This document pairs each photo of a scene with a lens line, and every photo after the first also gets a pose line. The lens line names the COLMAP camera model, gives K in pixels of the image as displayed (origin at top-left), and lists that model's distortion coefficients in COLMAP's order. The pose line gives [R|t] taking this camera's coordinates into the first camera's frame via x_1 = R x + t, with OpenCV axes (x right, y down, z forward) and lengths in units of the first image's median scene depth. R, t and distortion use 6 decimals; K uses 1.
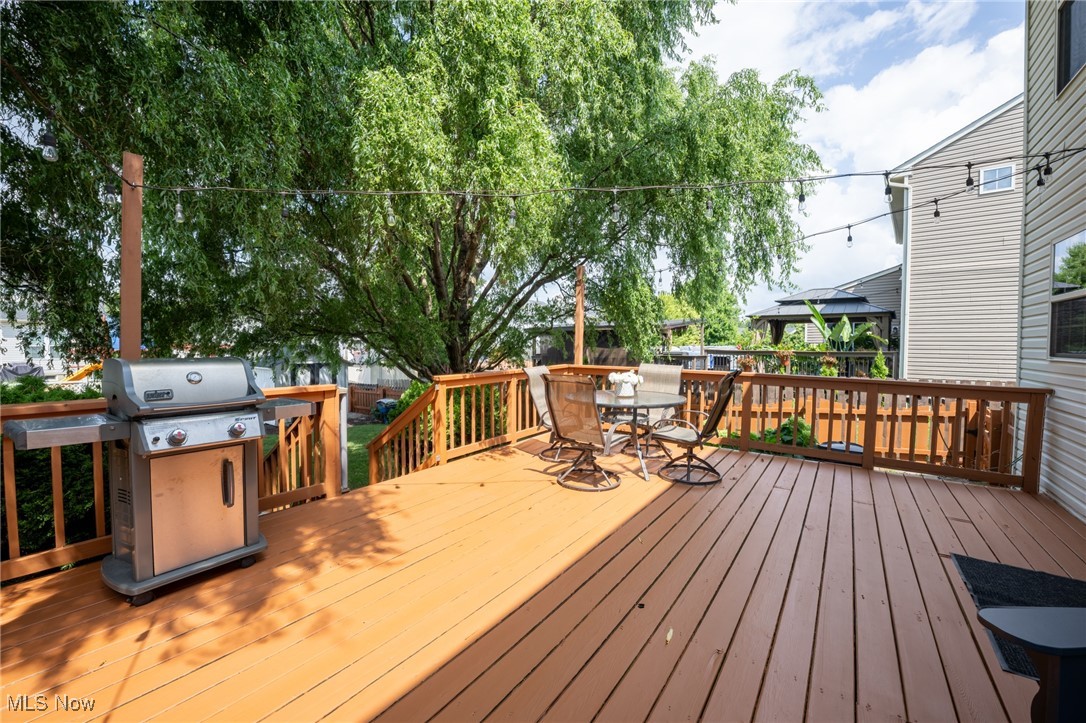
lens RADIAL K [[433.9, 0, 543.0], [0, 433.9, 361.5], [0, 0, 1]] dist [-0.024575, -0.000004]
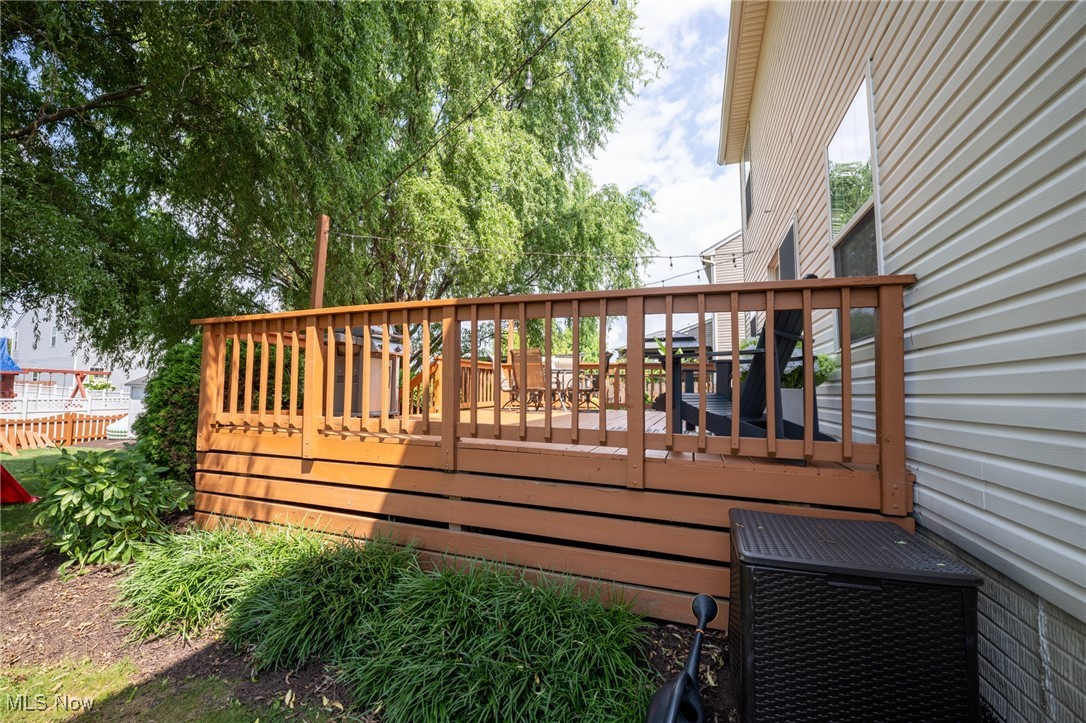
lens RADIAL K [[433.9, 0, 543.0], [0, 433.9, 361.5], [0, 0, 1]] dist [-0.024575, -0.000004]
pose [[0.962234, 0.020635, 0.271440, -0.199985], [0.009129, 0.994116, -0.107935, 0.152315], [-0.272070, 0.106336, 0.956384, -0.415679]]
